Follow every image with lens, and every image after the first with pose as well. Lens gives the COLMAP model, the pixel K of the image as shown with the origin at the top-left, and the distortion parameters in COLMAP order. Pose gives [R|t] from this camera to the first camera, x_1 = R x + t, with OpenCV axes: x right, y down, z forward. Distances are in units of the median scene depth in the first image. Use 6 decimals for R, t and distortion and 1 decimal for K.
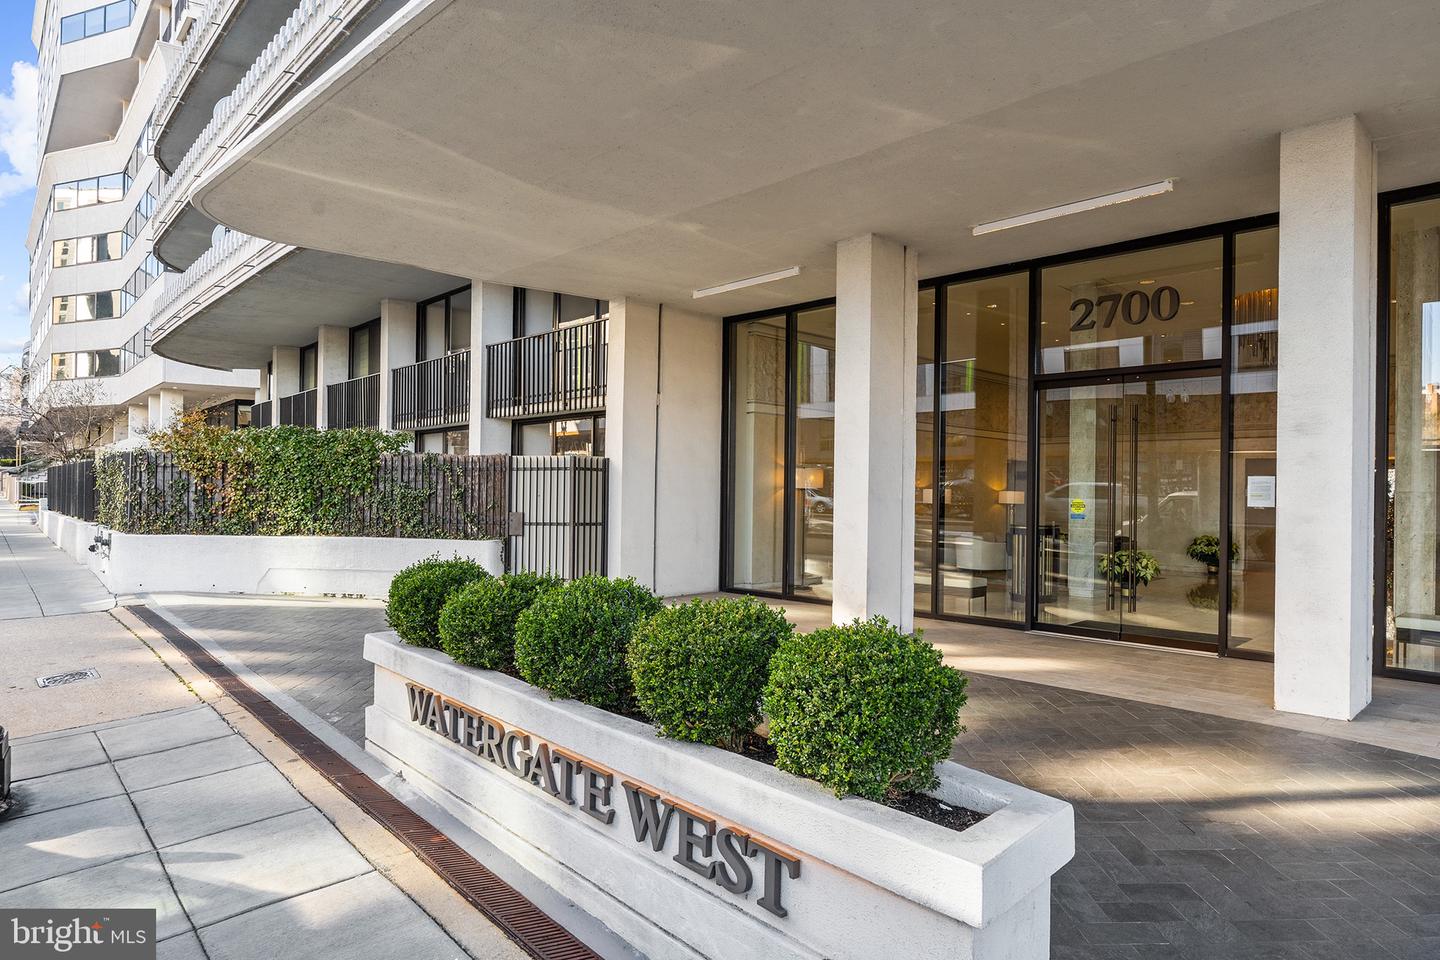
lens RADIAL K [[851.7, 0, 720.8], [0, 851.7, 482.7], [0, 0, 1]] dist [0.003968, 0.005128]
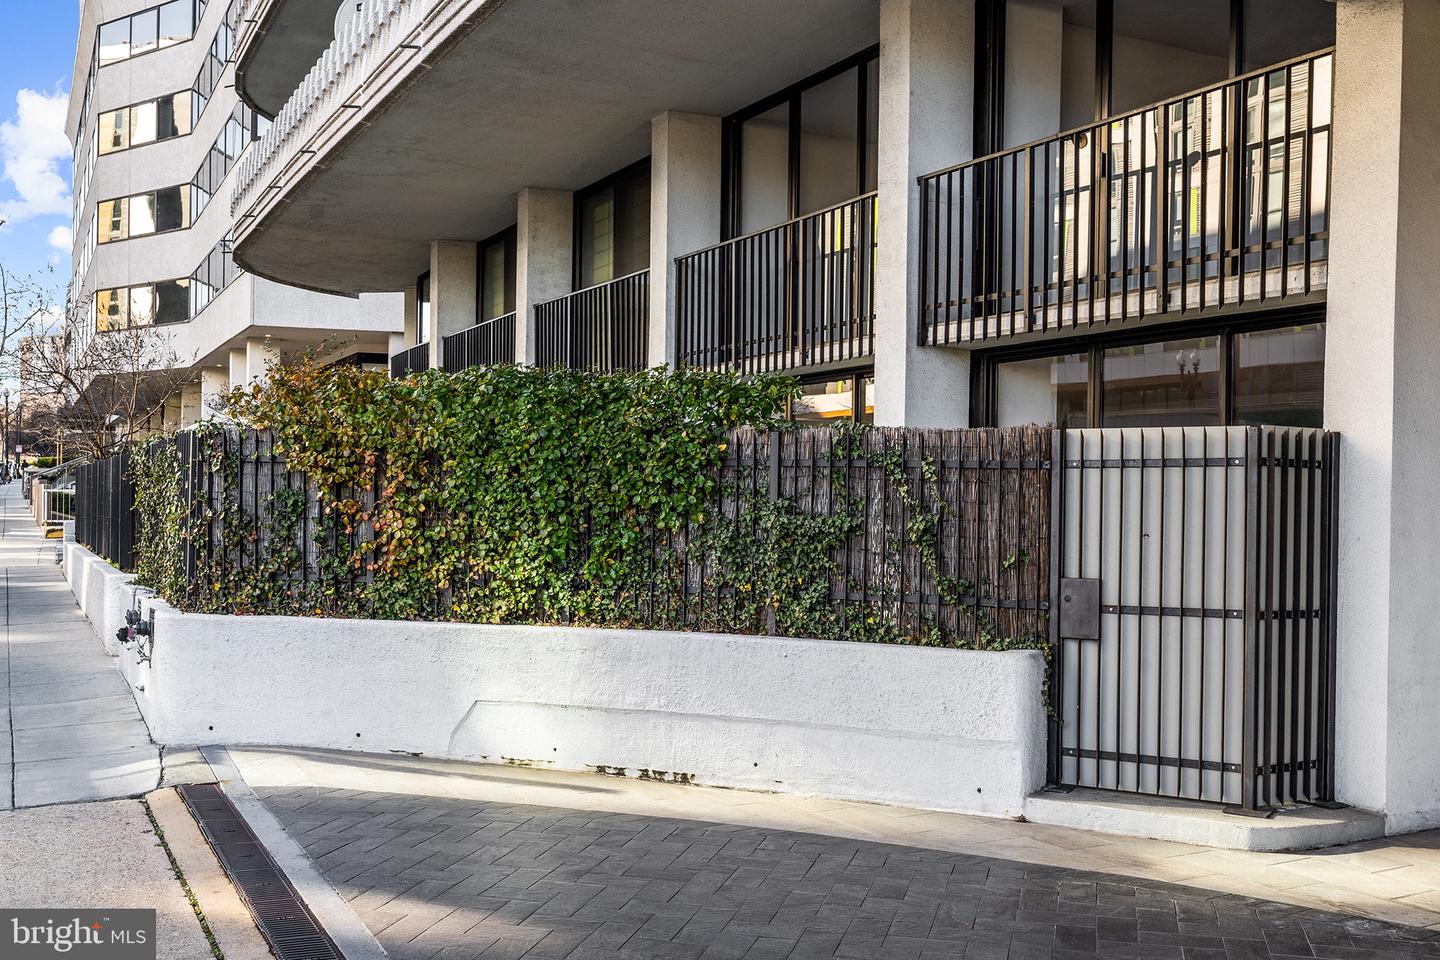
lens RADIAL K [[1393.4, 0, 721.1], [0, 1393.4, 484.8], [0, 0, 1]] dist [0.015343, 0.000000]
pose [[0.968275, -0.001142, -0.249884, -0.234338], [0.000099, 0.999991, -0.004187, -0.004014], [0.249887, 0.004029, 0.968267, 0.353700]]
